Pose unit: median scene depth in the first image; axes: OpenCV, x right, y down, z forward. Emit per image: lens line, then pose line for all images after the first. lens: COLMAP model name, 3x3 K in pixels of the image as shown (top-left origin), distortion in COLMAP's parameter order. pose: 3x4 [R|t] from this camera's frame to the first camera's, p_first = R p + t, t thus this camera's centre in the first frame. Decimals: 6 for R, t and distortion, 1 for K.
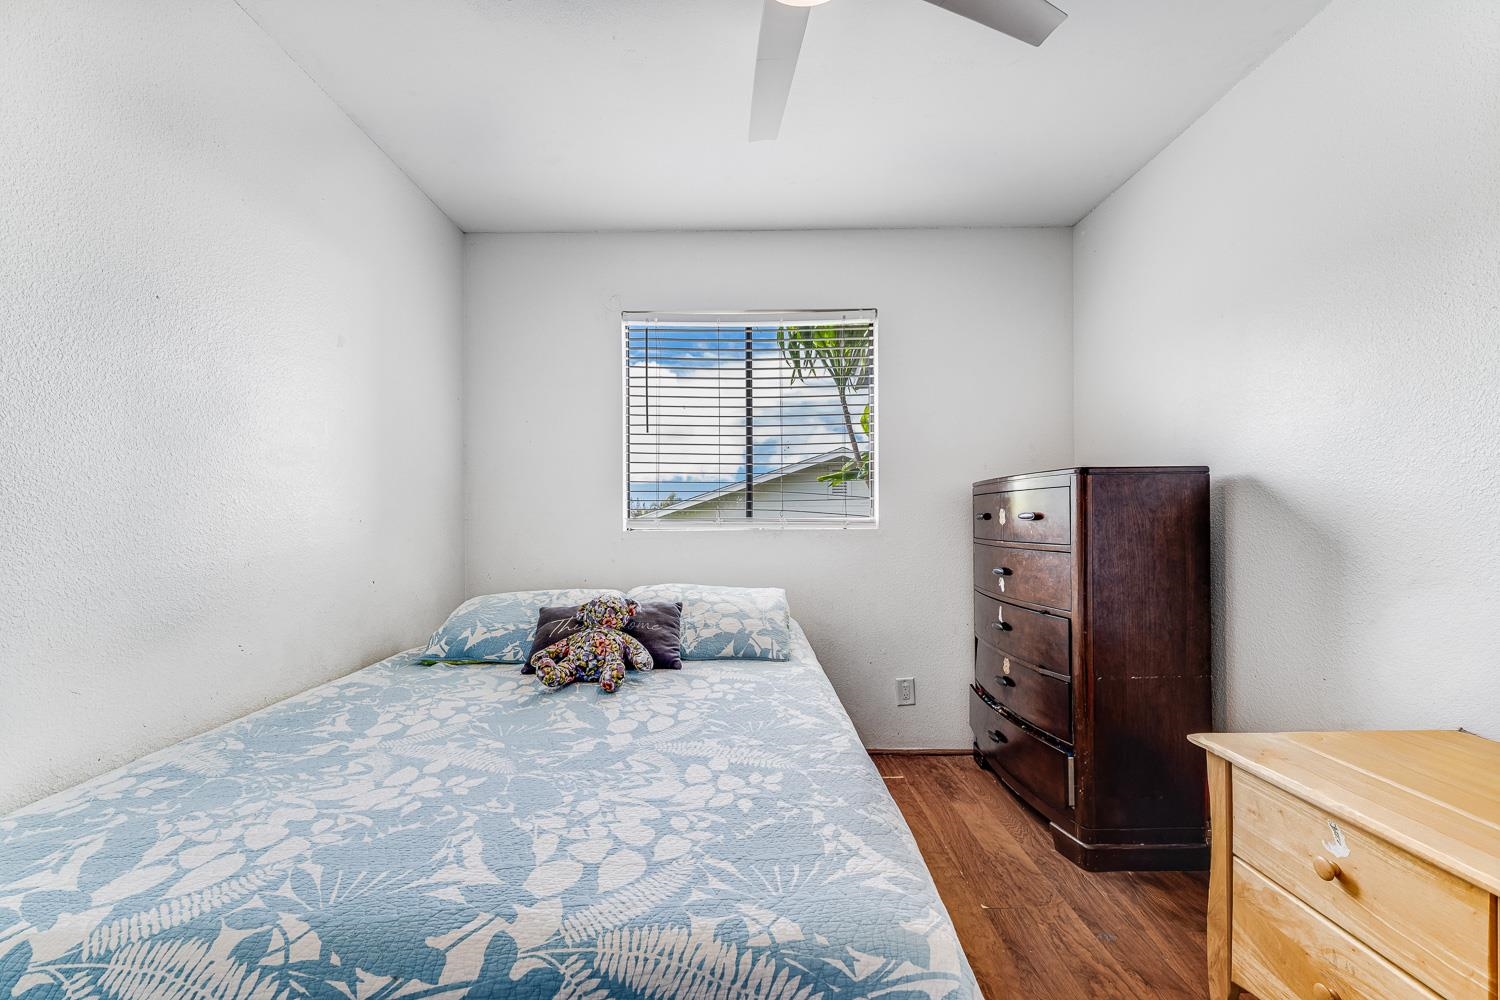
lens RADIAL K [[607.2, 0, 748.7], [0, 607.2, 518.5], [0, 0, 1]] dist [0.000484, 0.000053]
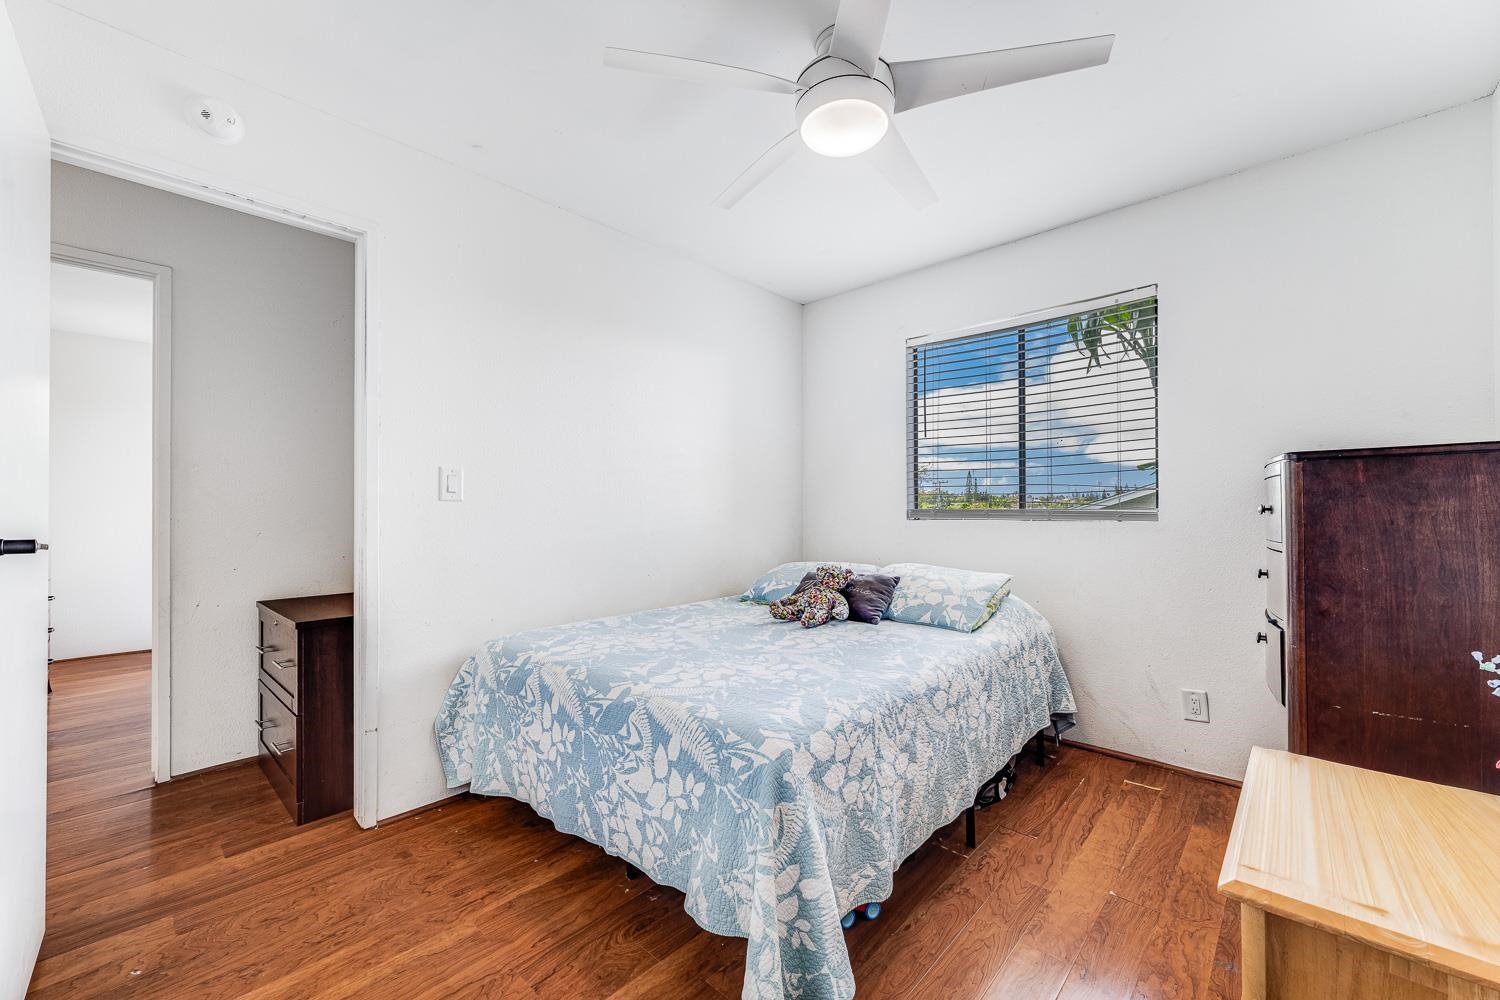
lens RADIAL K [[604.5, 0, 747.8], [0, 604.5, 504.9], [0, 0, 1]] dist [0.000370, -0.000029]
pose [[0.725608, -0.001130, -0.688108, 0.612598], [-0.003461, 0.999980, -0.005291, -0.004358], [0.688100, 0.006221, 0.725589, -0.152957]]
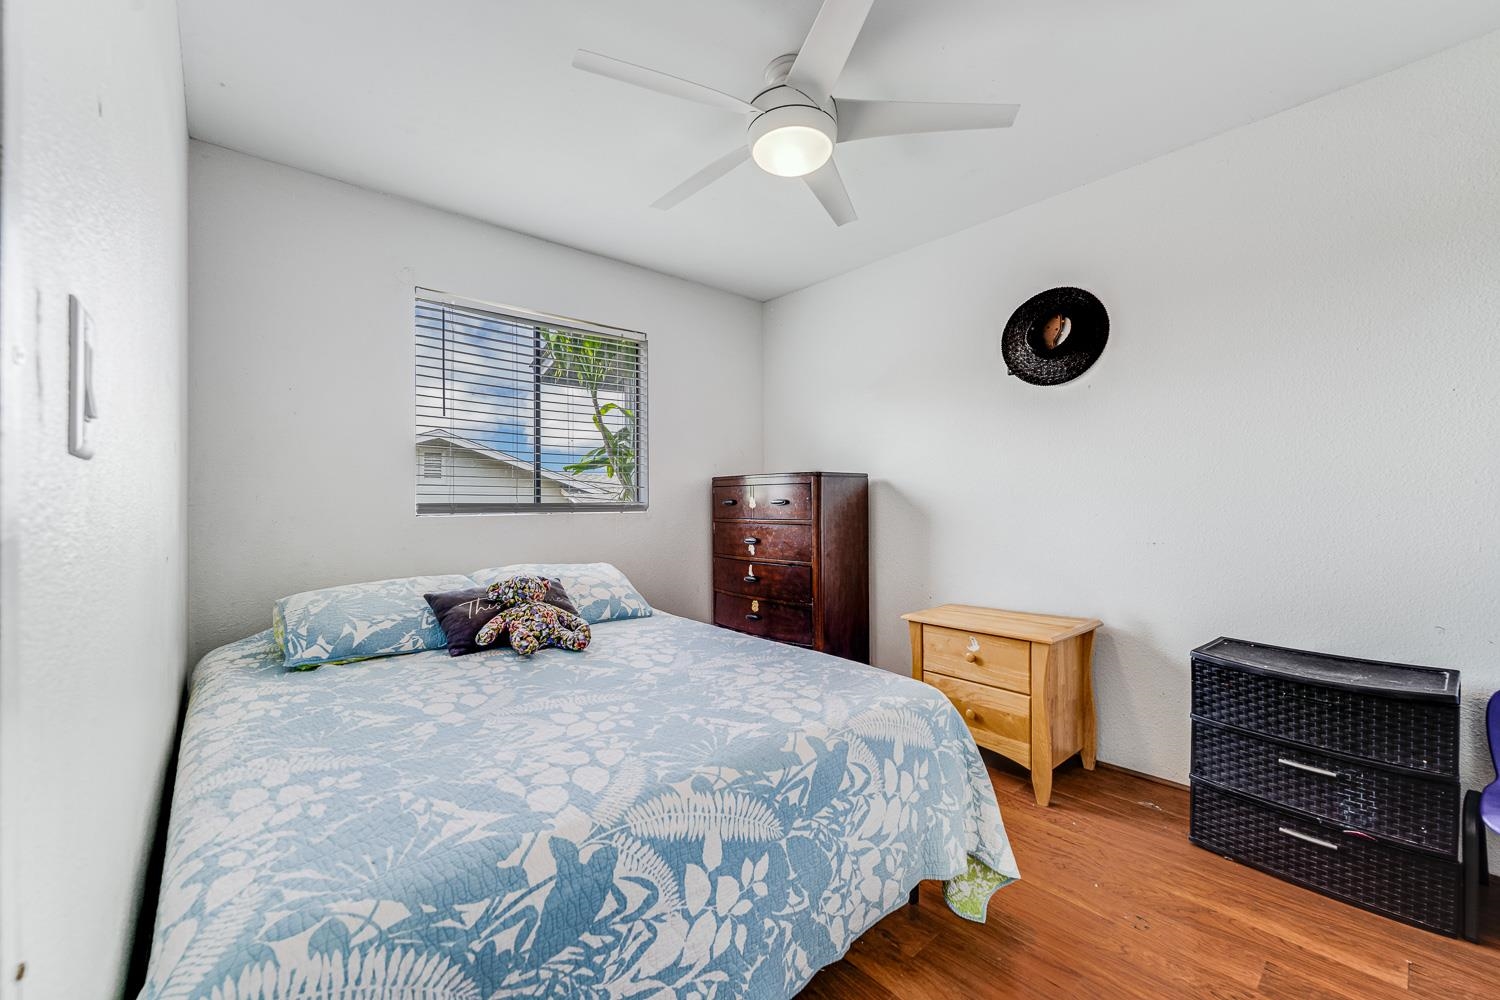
lens RADIAL K [[597.9, 0, 750.0], [0, 597.9, 500.0], [0, 0, 1]] dist [-0.000997, 0.000120]
pose [[0.750801, 0.004674, 0.660512, -0.672022], [0.001946, 0.999955, -0.009289, 0.005388], [-0.660526, 0.008260, 0.750758, -0.078276]]
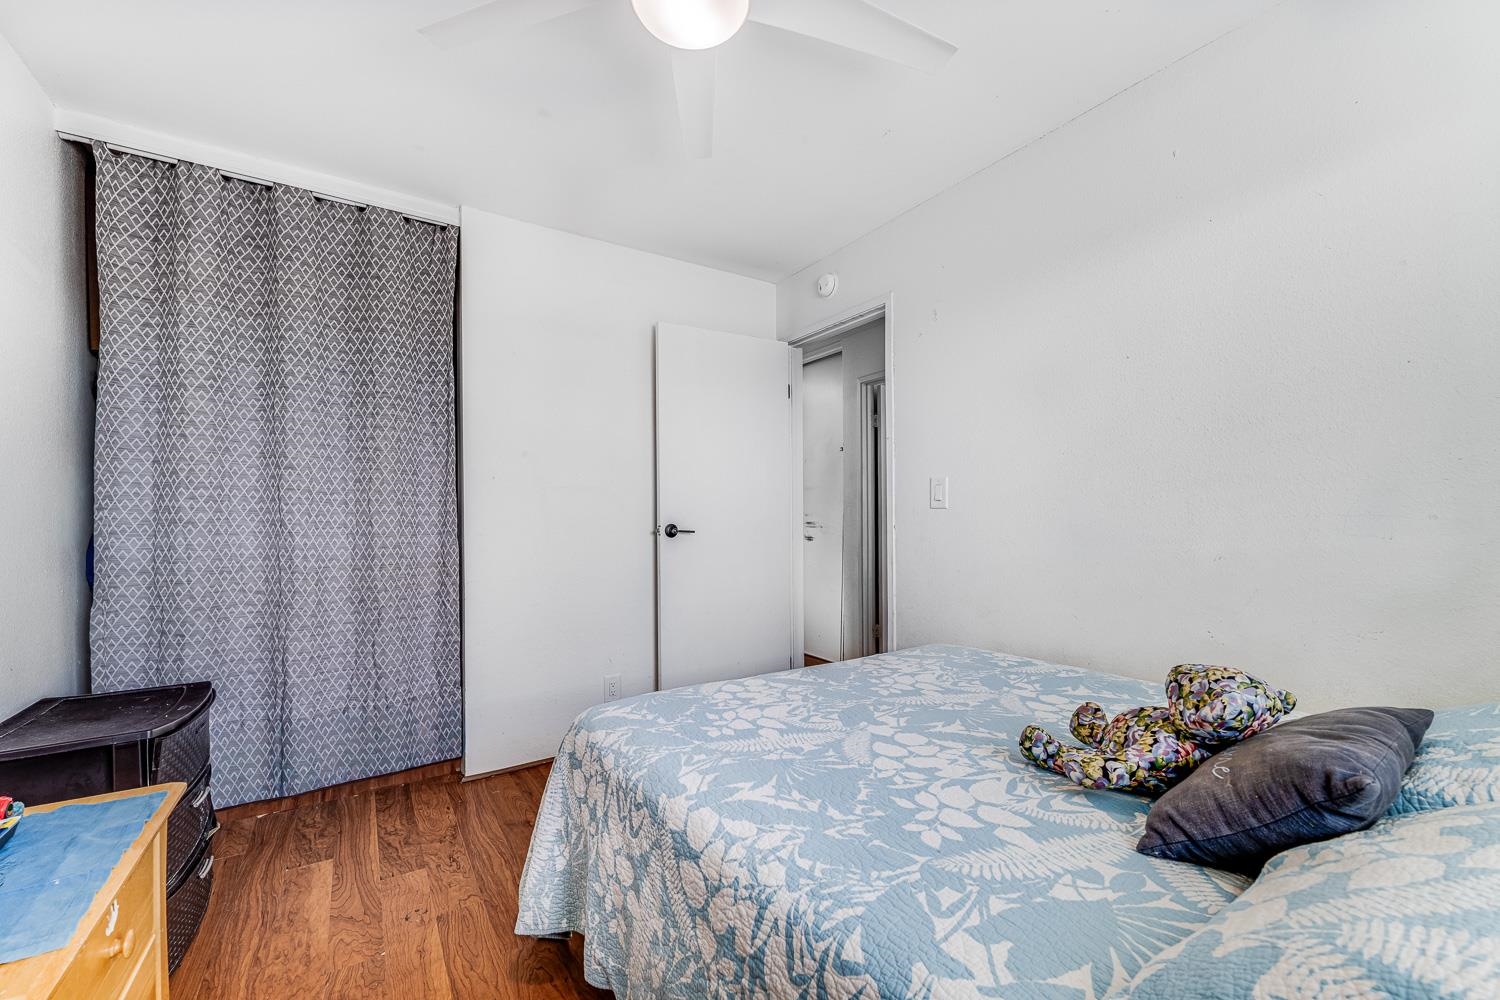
lens RADIAL K [[607.2, 0, 748.7], [0, 607.2, 518.5], [0, 0, 1]] dist [0.000484, 0.000053]
pose [[-0.843888, 0.010541, -0.536416, 0.392596], [0.007859, 0.999943, 0.007285, -0.008614], [0.536462, 0.001932, -0.843922, 1.281767]]
